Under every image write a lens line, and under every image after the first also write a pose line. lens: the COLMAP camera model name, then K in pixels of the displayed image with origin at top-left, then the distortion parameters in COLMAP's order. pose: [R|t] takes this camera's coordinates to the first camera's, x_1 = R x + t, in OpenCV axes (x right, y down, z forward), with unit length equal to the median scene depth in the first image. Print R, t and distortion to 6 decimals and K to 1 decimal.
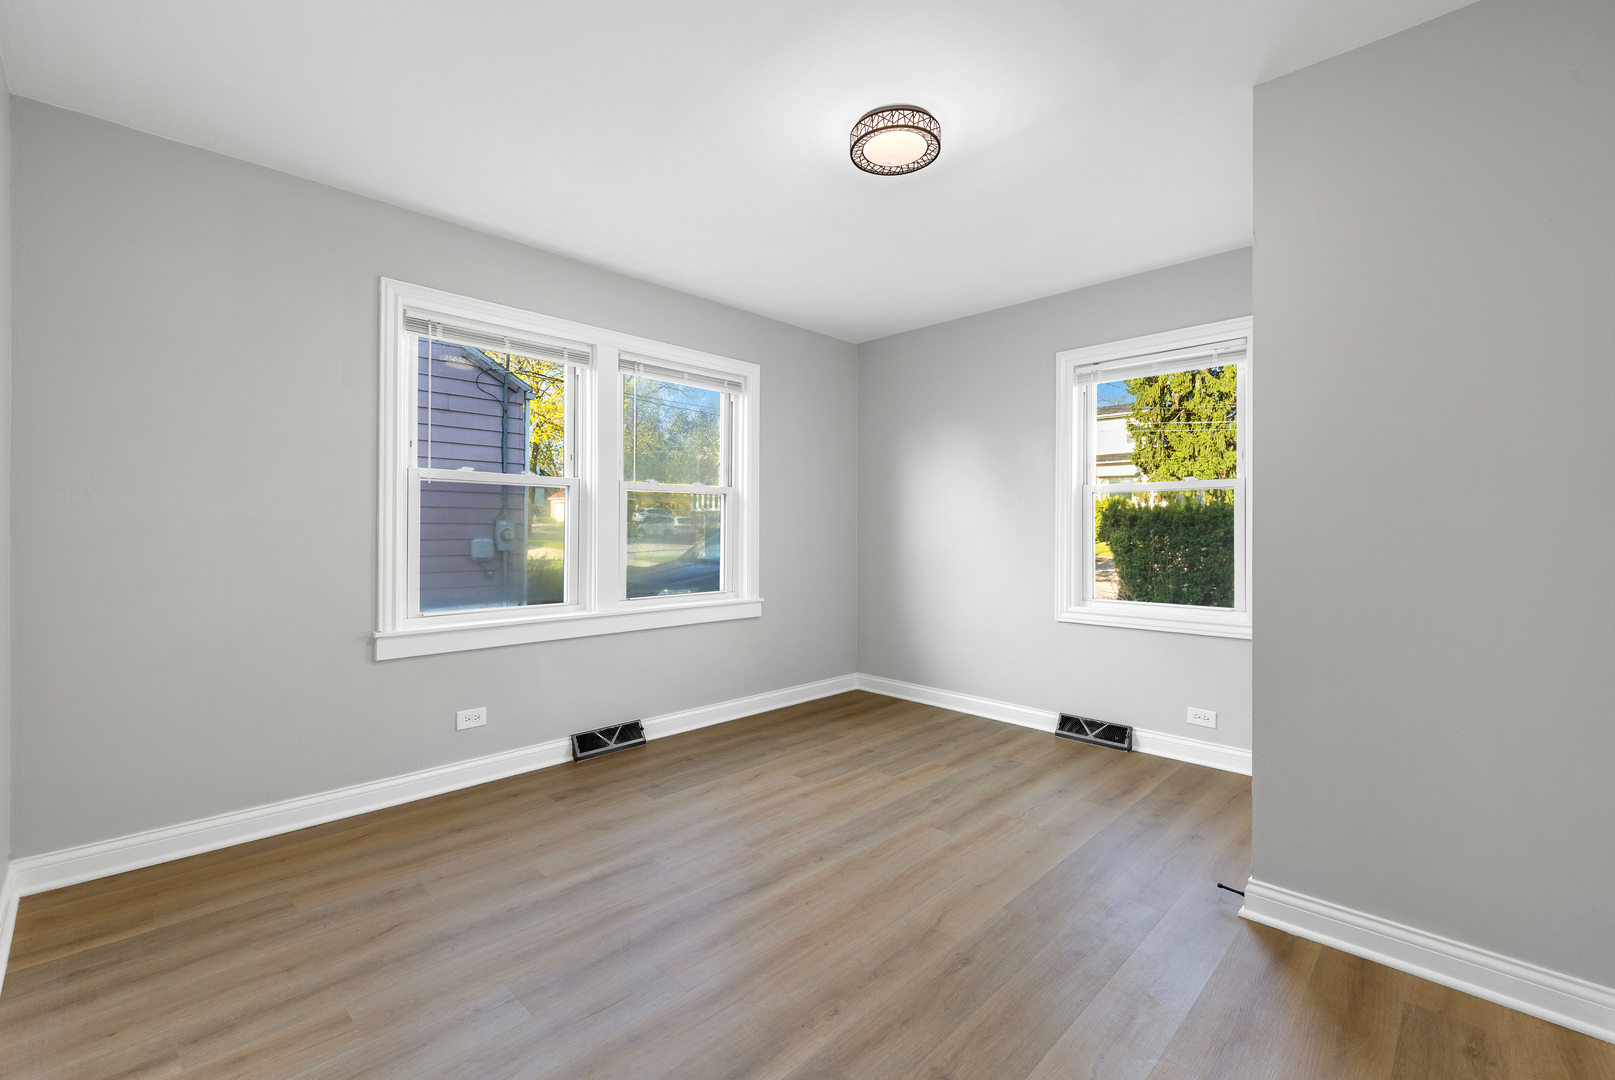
lens RADIAL K [[722.9, 0, 805.9], [0, 722.9, 523.1], [0, 0, 1]] dist [-0.002474, -0.001046]
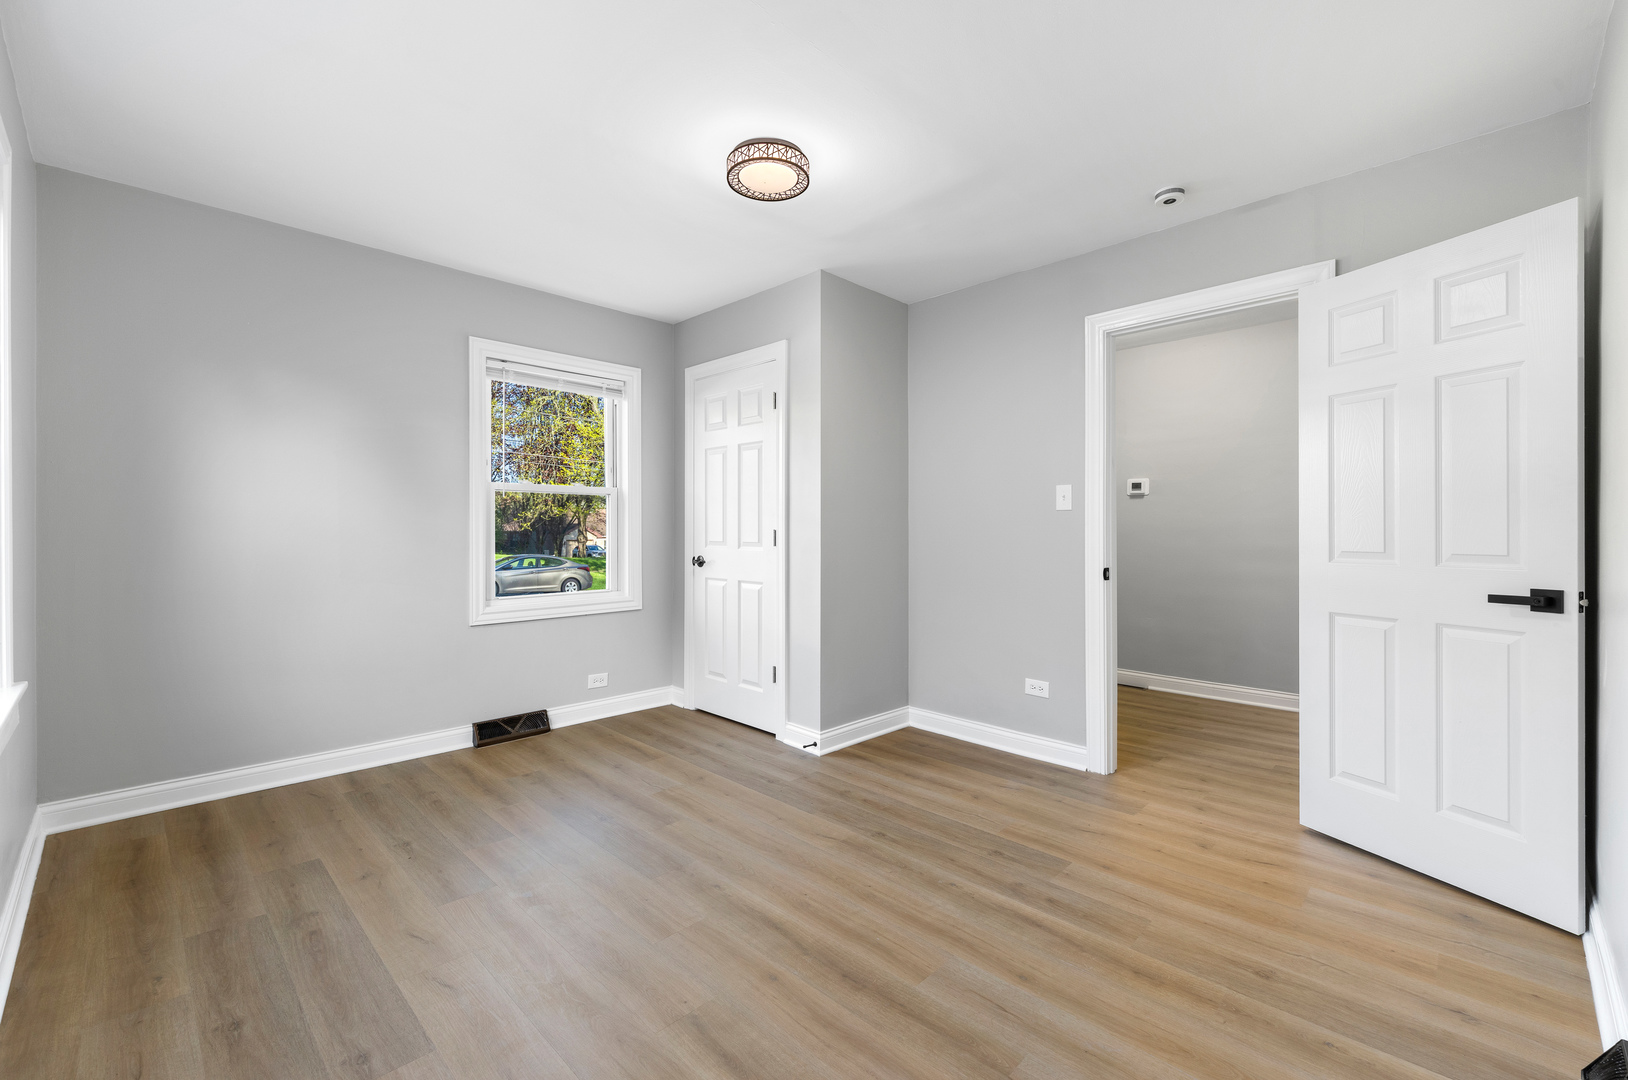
lens RADIAL K [[696.0, 0, 814.3], [0, 696.0, 526.0], [0, 0, 1]] dist [-0.001995, -0.000376]
pose [[-0.024018, -0.004495, 0.999701, -0.656527], [-0.006659, 0.999968, 0.004336, -0.001890], [-0.999689, -0.006553, -0.024047, 0.674330]]
